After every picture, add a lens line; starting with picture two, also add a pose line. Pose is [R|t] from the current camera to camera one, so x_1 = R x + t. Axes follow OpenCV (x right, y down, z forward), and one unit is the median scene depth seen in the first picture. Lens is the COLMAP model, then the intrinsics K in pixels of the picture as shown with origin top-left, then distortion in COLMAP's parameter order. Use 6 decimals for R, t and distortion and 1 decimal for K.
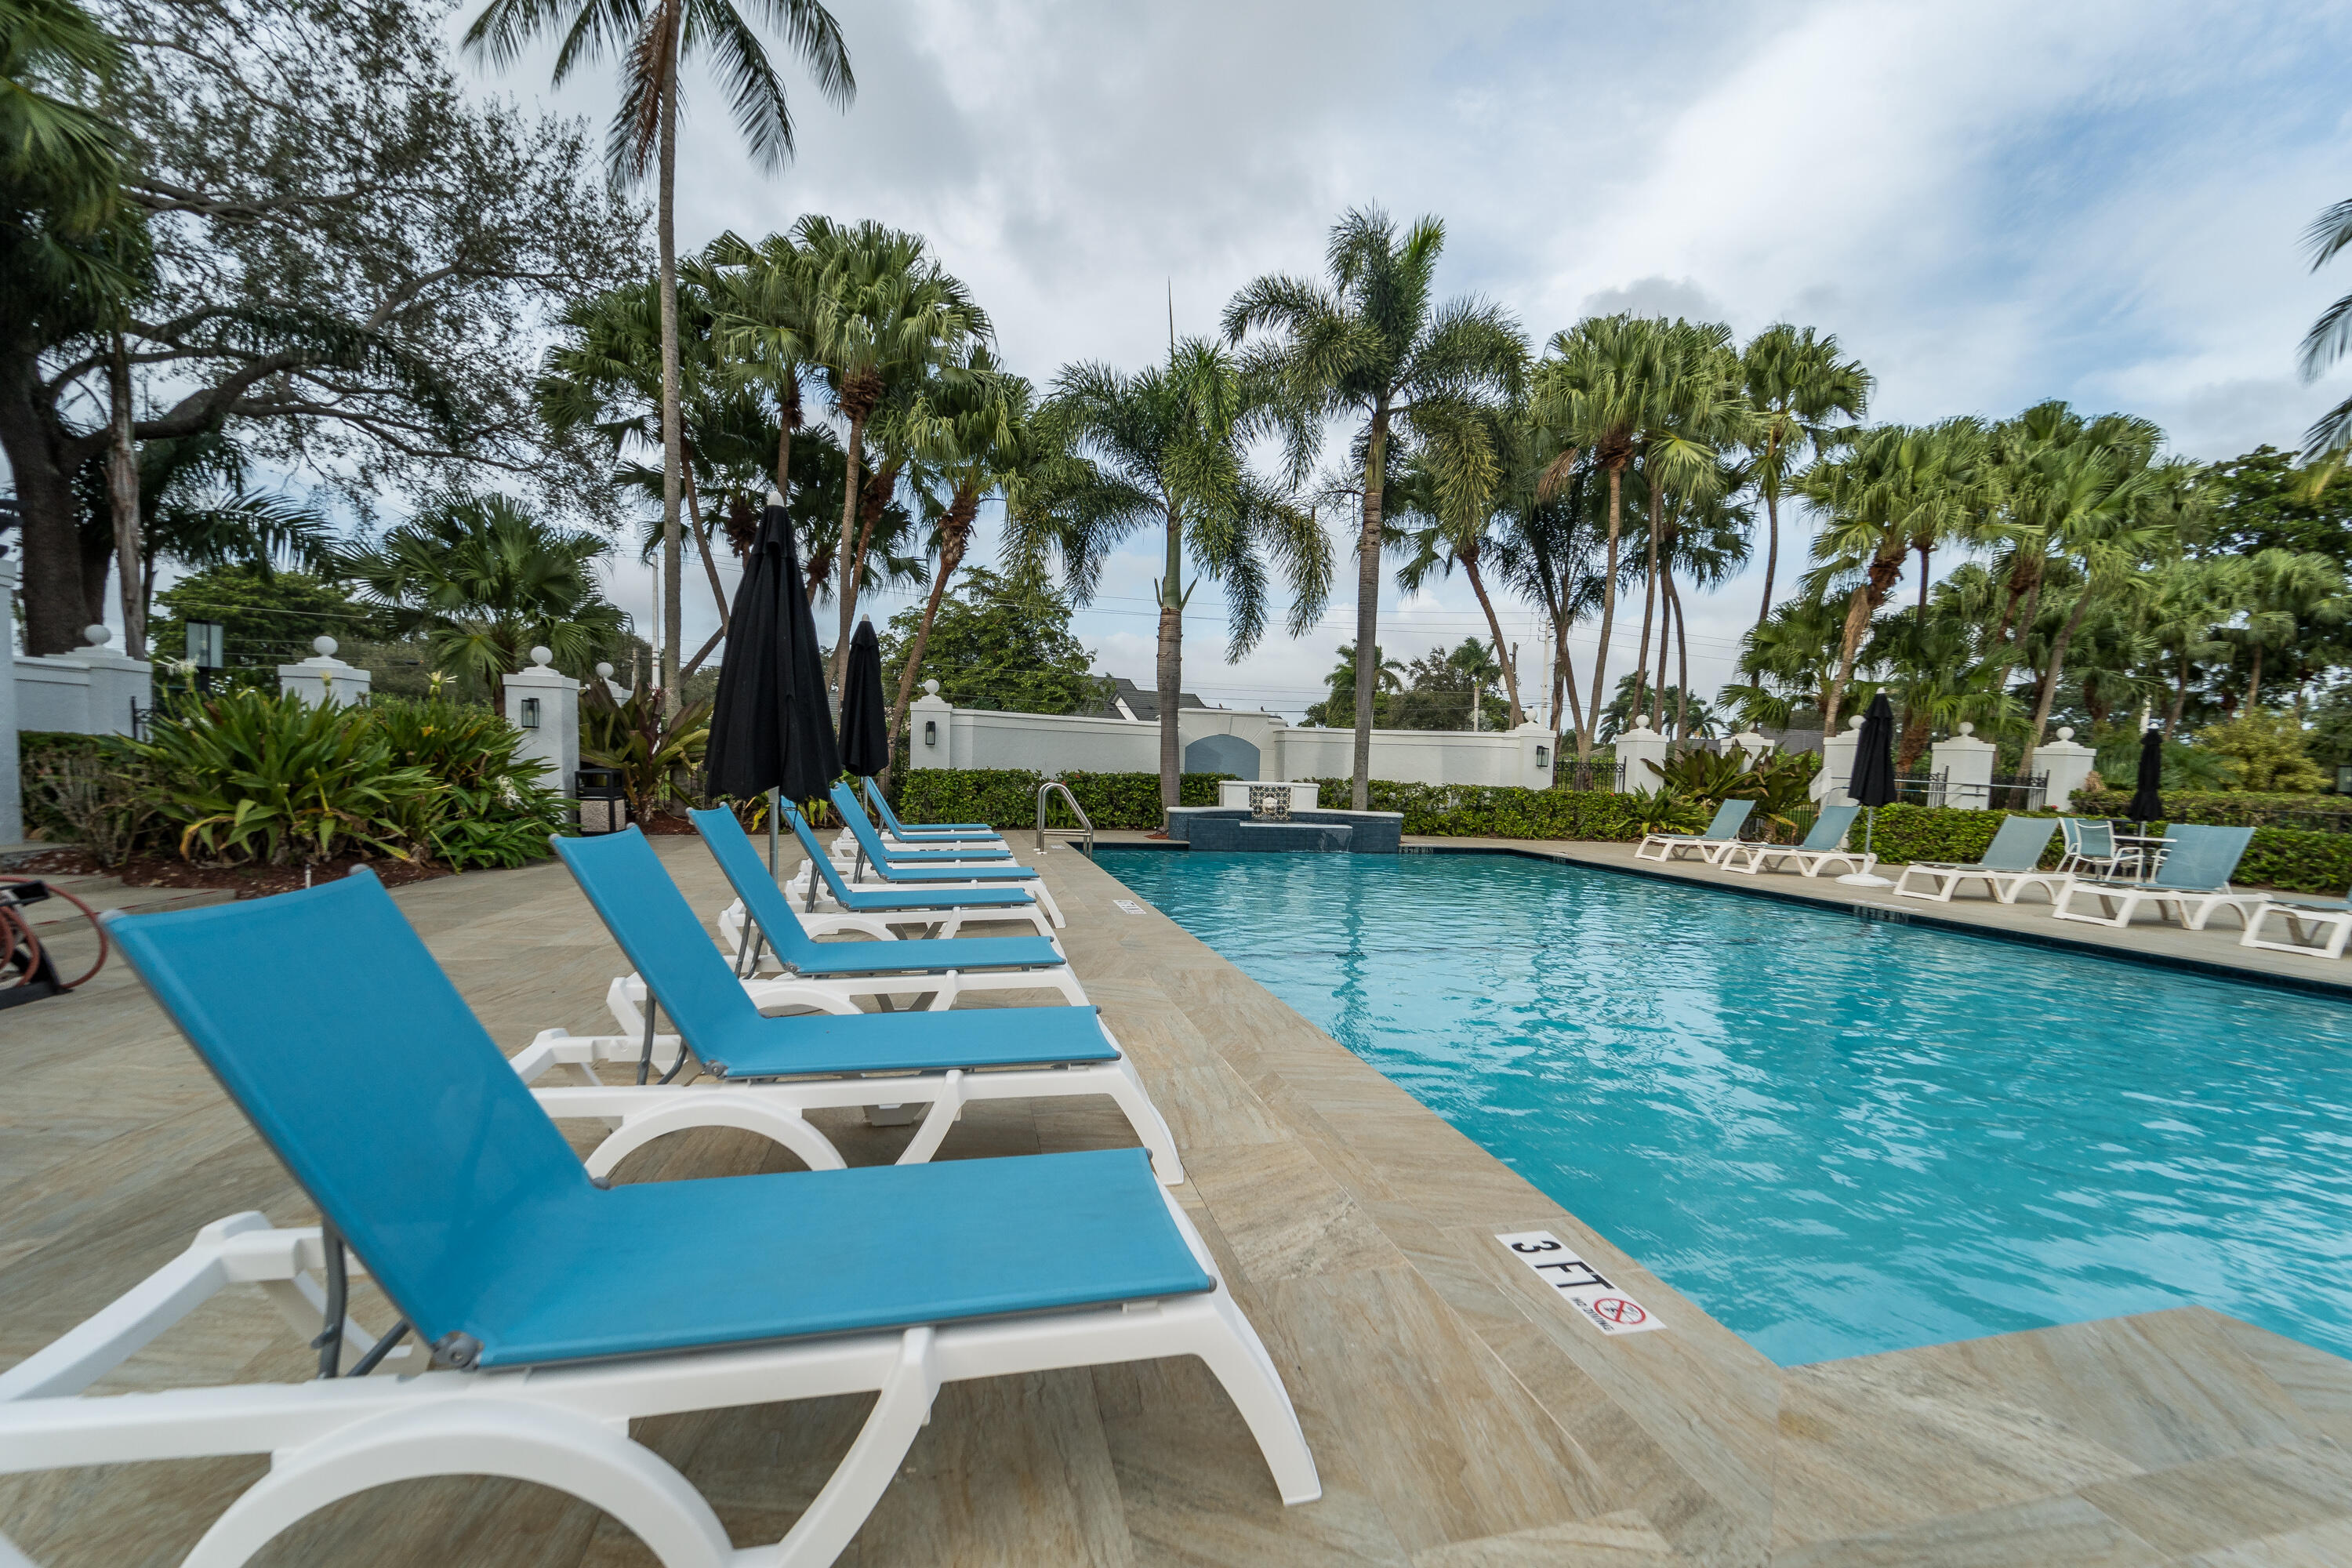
lens RADIAL K [[1006.9, 0, 1173.7], [0, 1006.9, 851.2], [0, 0, 1]] dist [-0.000784, -0.007315]
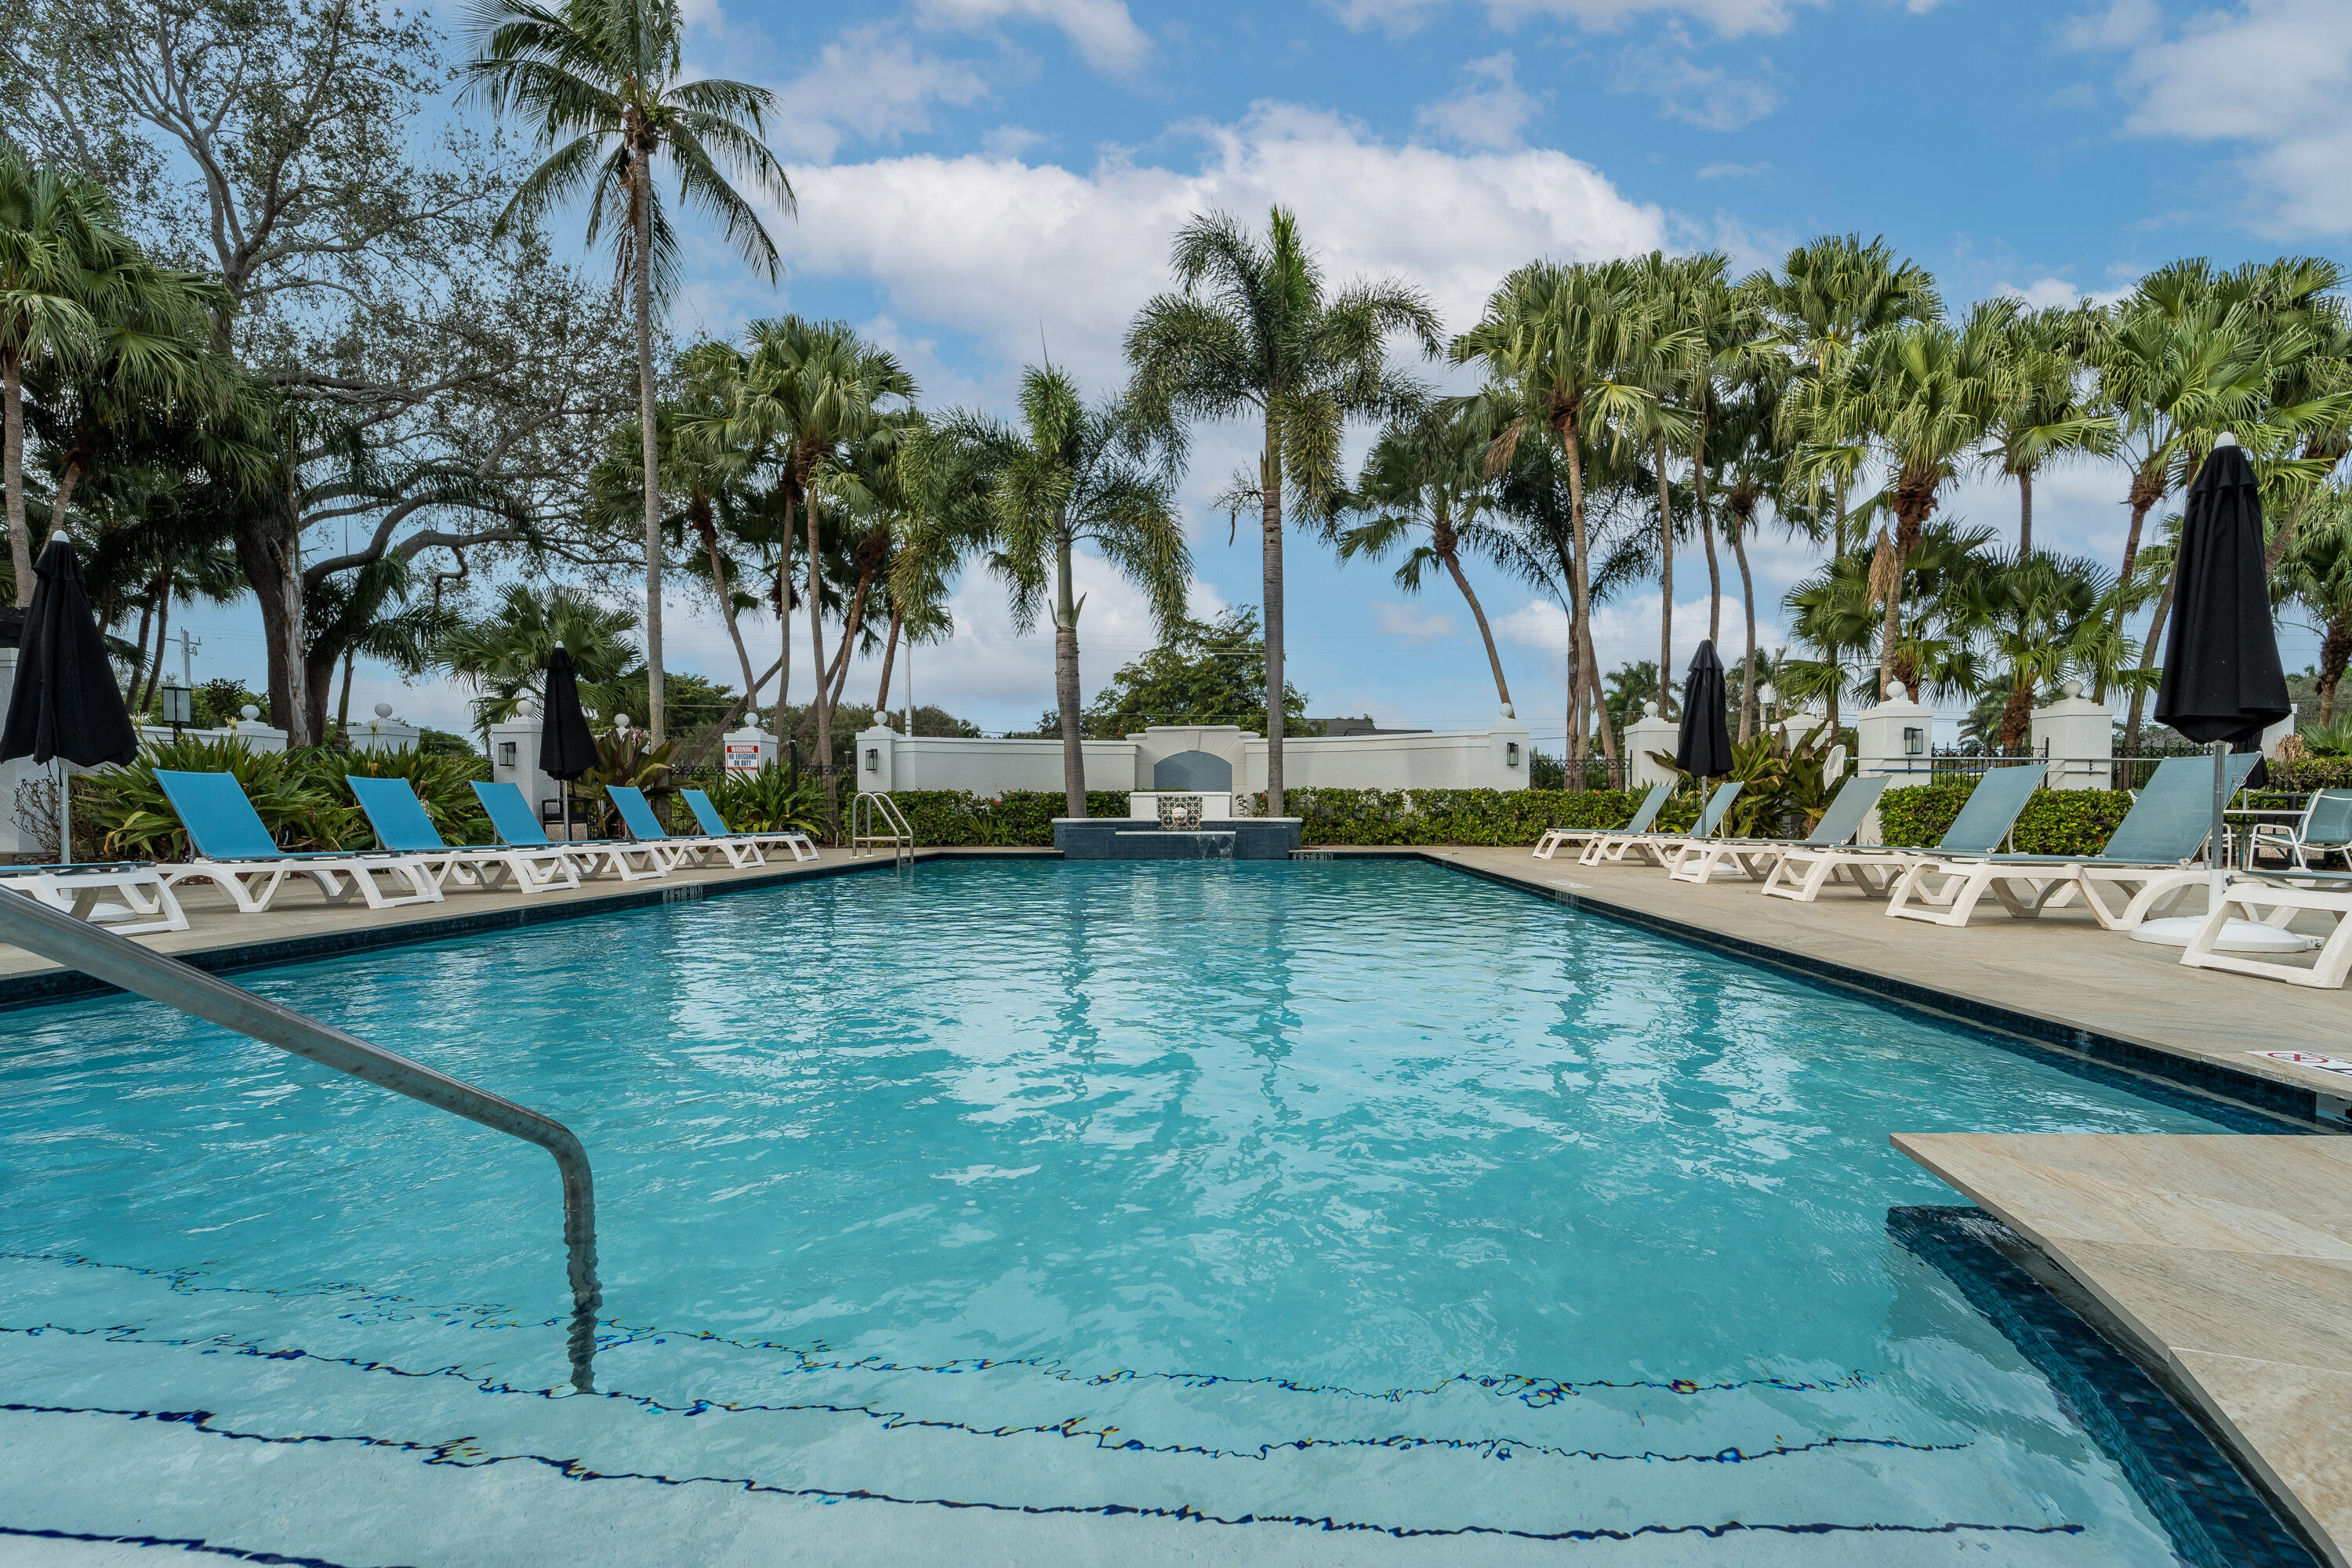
lens RADIAL K [[1006.9, 0, 1173.7], [0, 1006.9, 851.2], [0, 0, 1]] dist [-0.000784, -0.007315]
pose [[0.952336, -0.024215, -0.304089, 0.361724], [0.008900, 0.998626, -0.051650, 0.037845], [0.304921, 0.046482, 0.951243, 0.055907]]
